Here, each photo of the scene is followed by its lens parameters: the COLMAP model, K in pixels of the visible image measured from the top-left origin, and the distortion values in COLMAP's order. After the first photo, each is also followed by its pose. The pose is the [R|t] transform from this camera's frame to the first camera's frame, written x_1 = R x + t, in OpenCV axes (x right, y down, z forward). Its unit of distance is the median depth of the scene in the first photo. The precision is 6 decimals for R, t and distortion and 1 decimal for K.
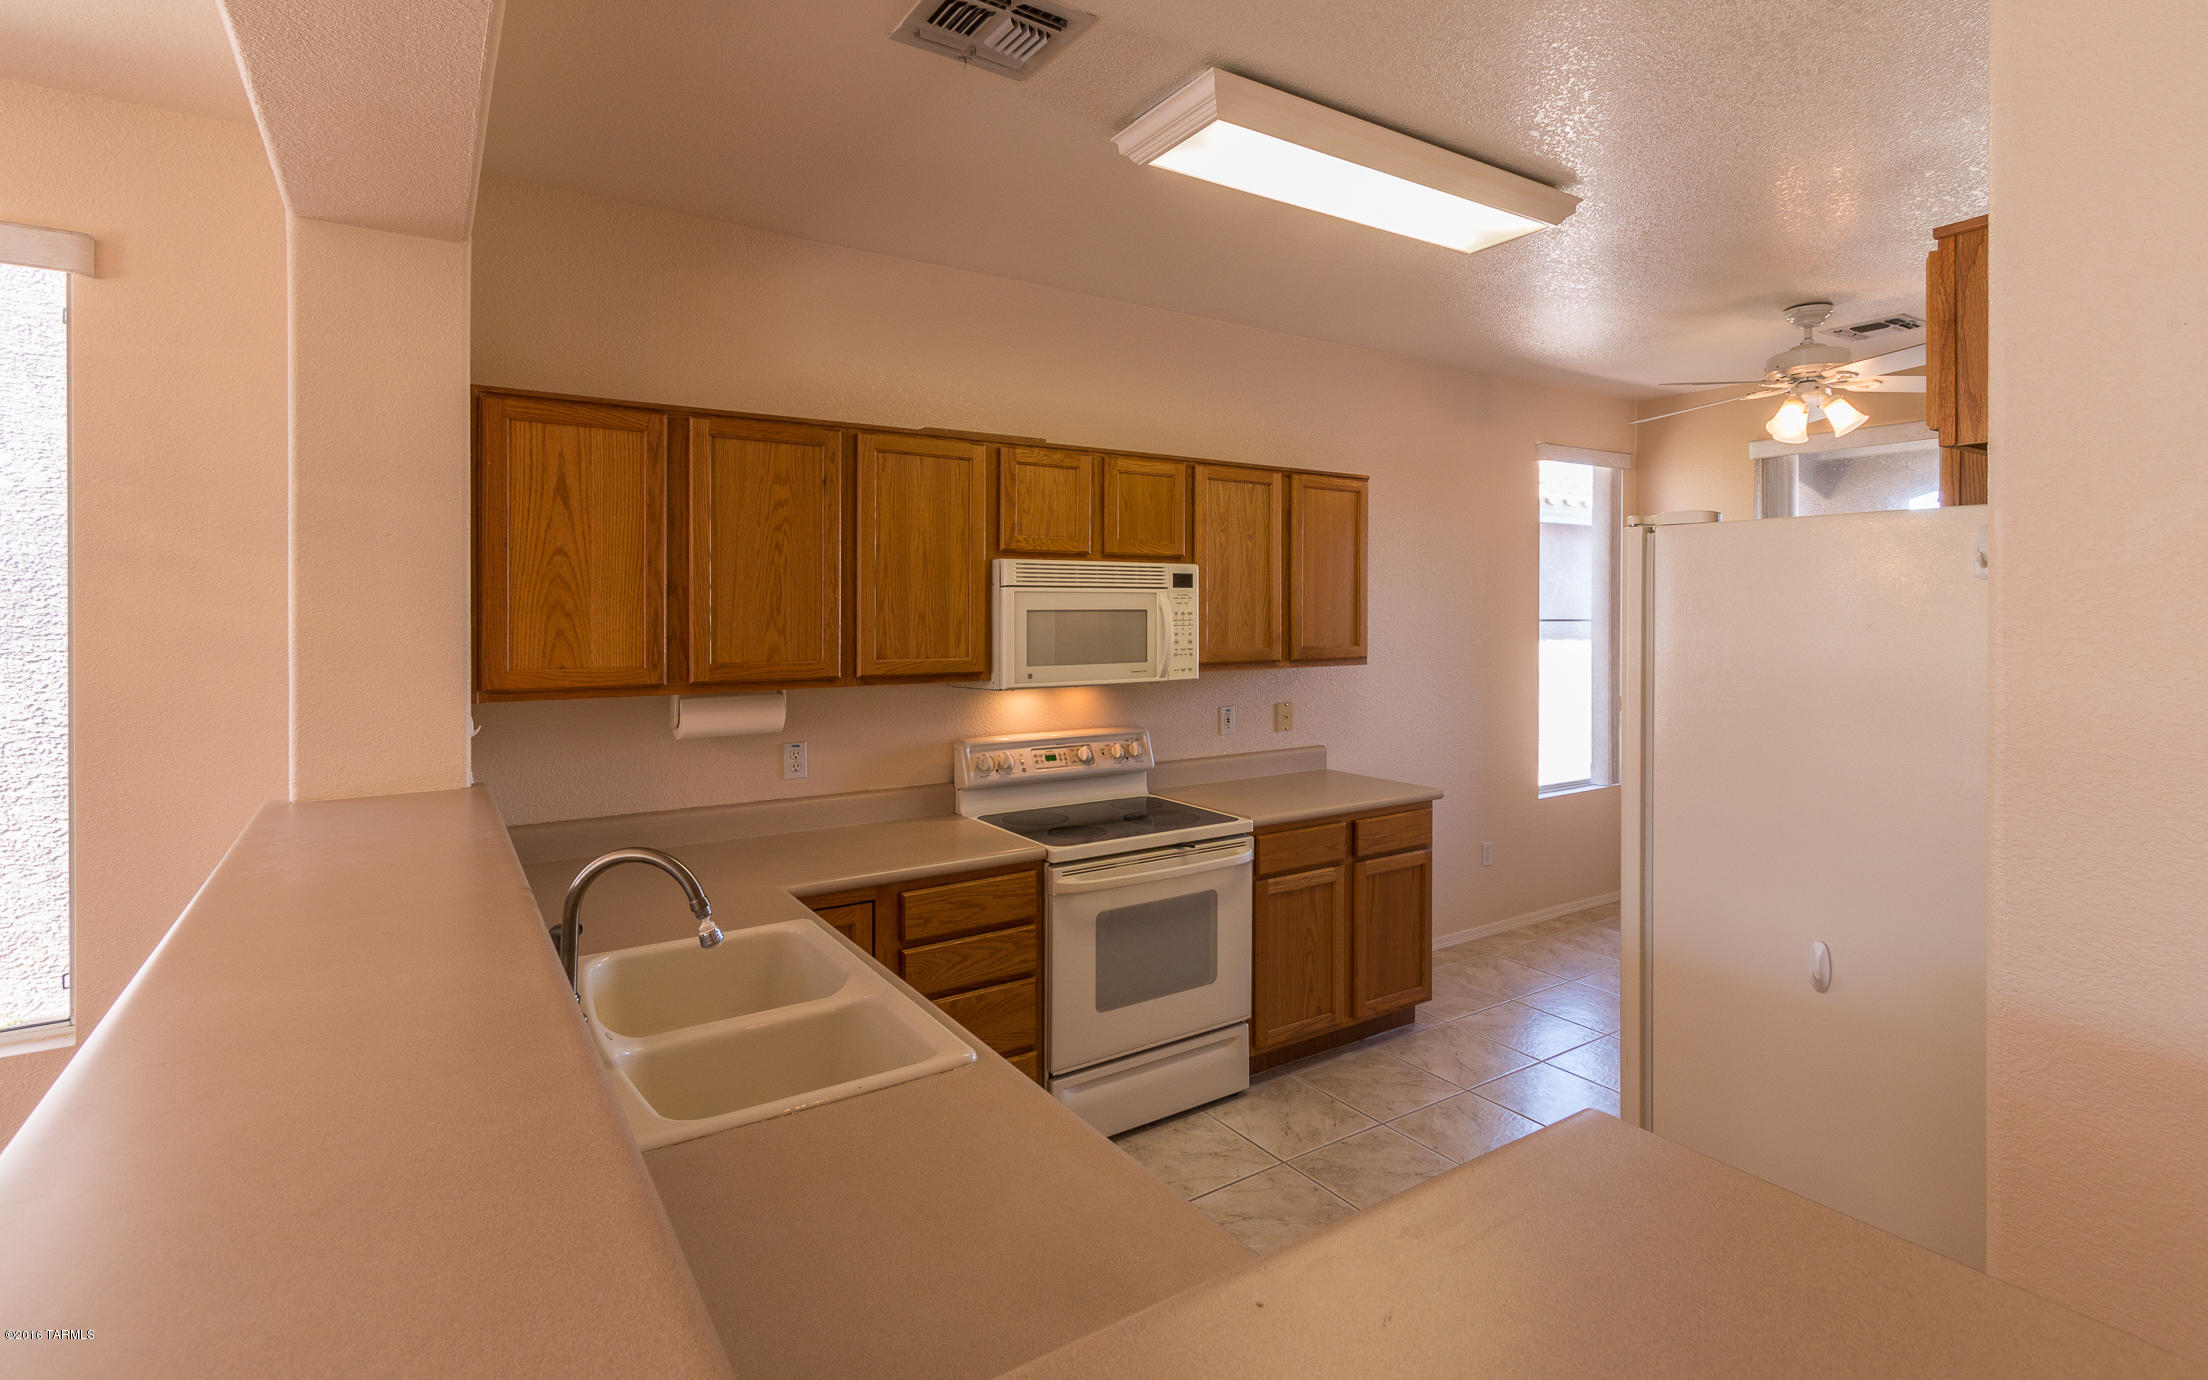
lens RADIAL K [[1071.3, 0, 1140.3], [0, 1071.3, 633.6], [0, 0, 1]] dist [0.004655, -0.000411]
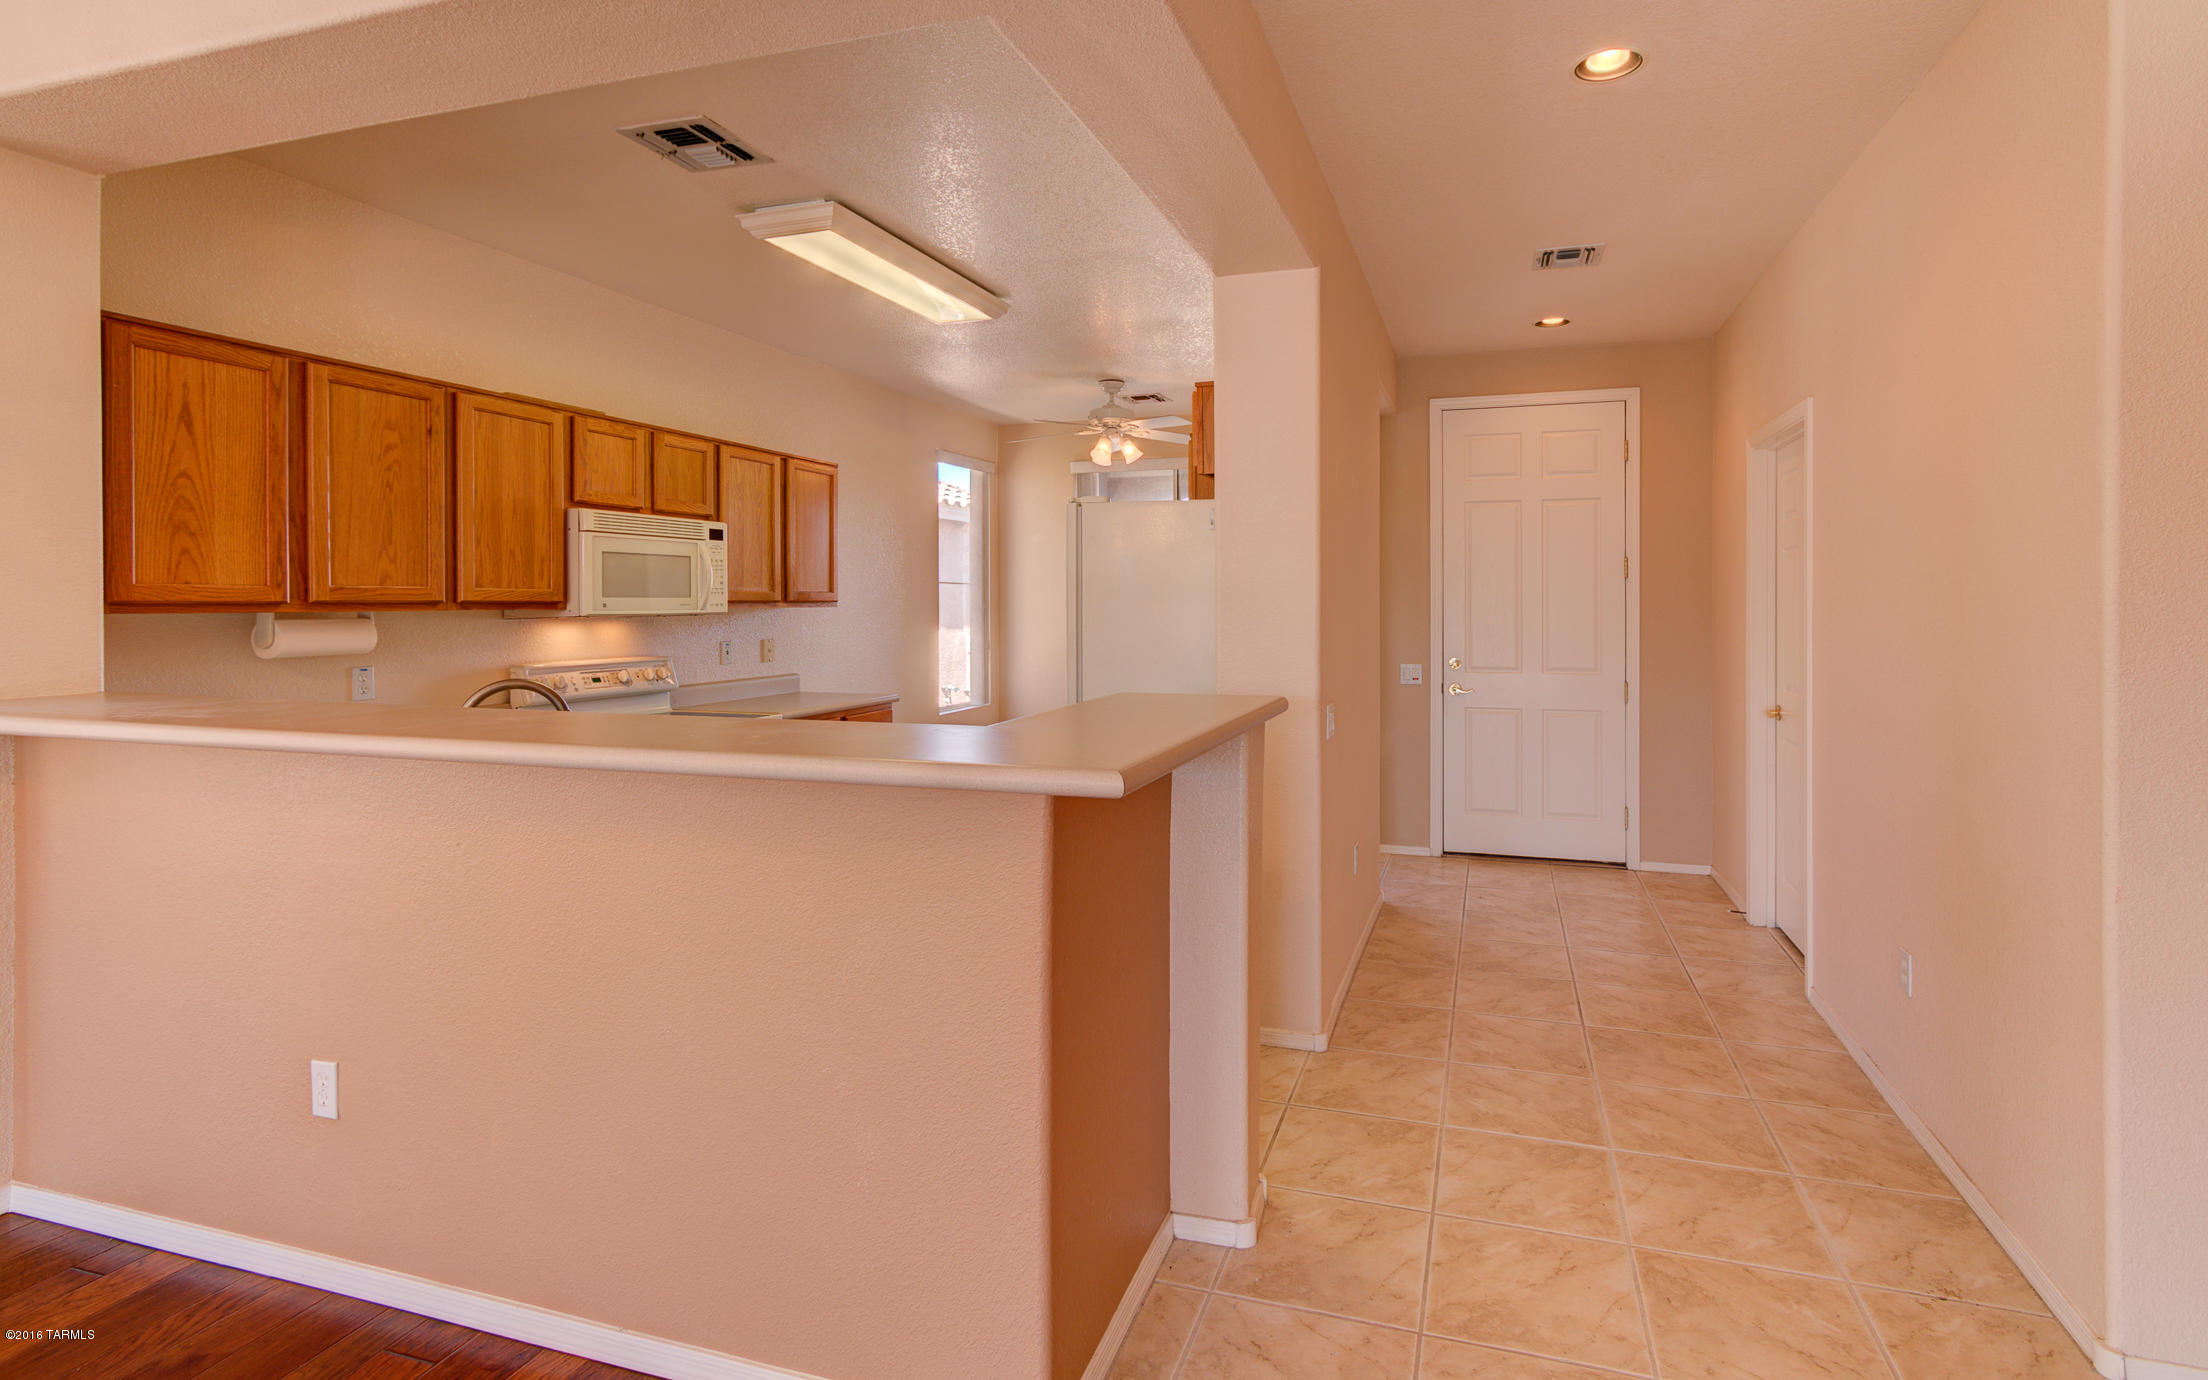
lens RADIAL K [[1016.7, 0, 1197.5], [0, 1016.7, 615.5], [0, 0, 1]] dist [0.001409, 0.002479]
pose [[0.773132, -0.013617, 0.634099, -0.316577], [0.018663, 0.999825, -0.001285, 0.065623], [-0.633971, 0.012828, 0.773250, -0.330495]]
